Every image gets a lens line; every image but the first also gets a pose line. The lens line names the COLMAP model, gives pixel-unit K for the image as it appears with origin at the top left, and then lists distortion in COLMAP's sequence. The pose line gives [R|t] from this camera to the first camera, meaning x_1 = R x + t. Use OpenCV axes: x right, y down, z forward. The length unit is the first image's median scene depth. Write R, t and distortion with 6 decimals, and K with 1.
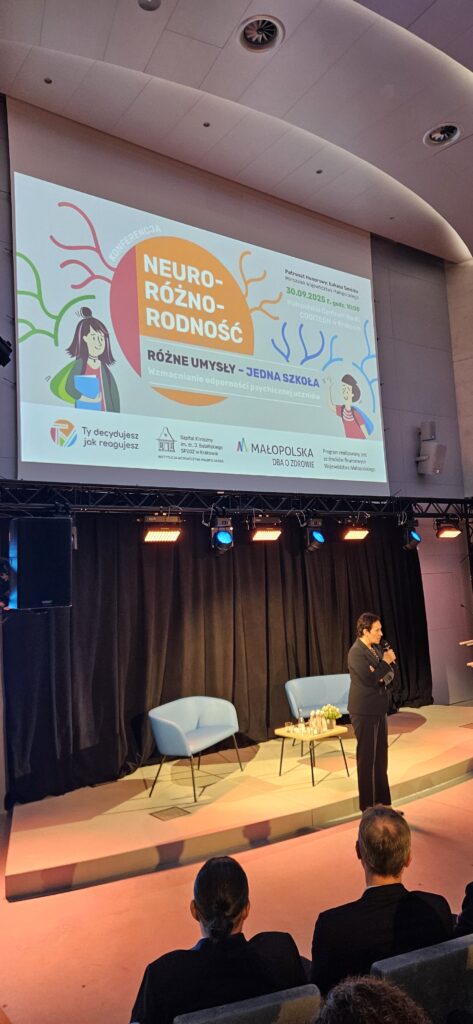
lens RADIAL K [[680.0, 0, 238.2], [0, 680.0, 506.9], [0, 0, 1]] dist [0.040915, -0.002002]
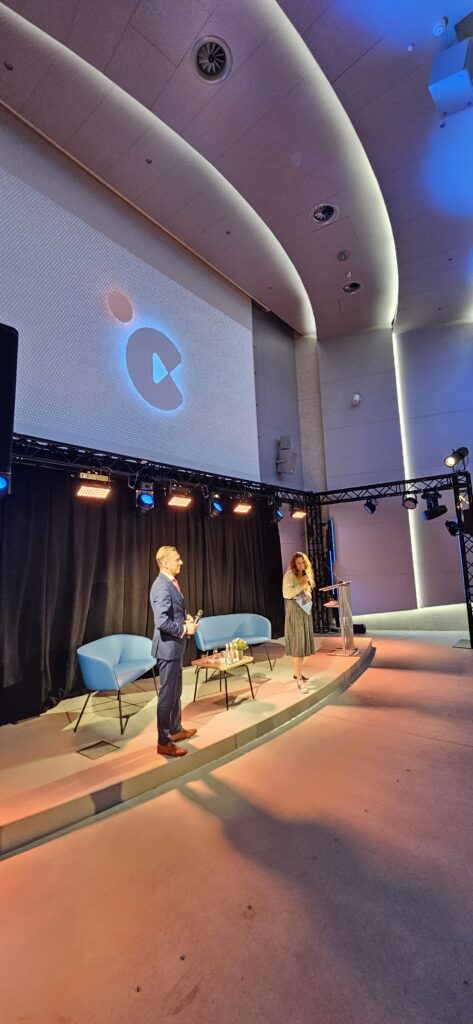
lens RADIAL K [[423.9, 0, 231.9], [0, 423.9, 506.9], [0, 0, 1]] dist [-0.000741, 0.000484]
pose [[0.966182, 0.049325, 0.253101, -0.063671], [-0.043118, 0.998619, -0.030014, 0.074823], [-0.254232, 0.018086, 0.966974, 0.252937]]
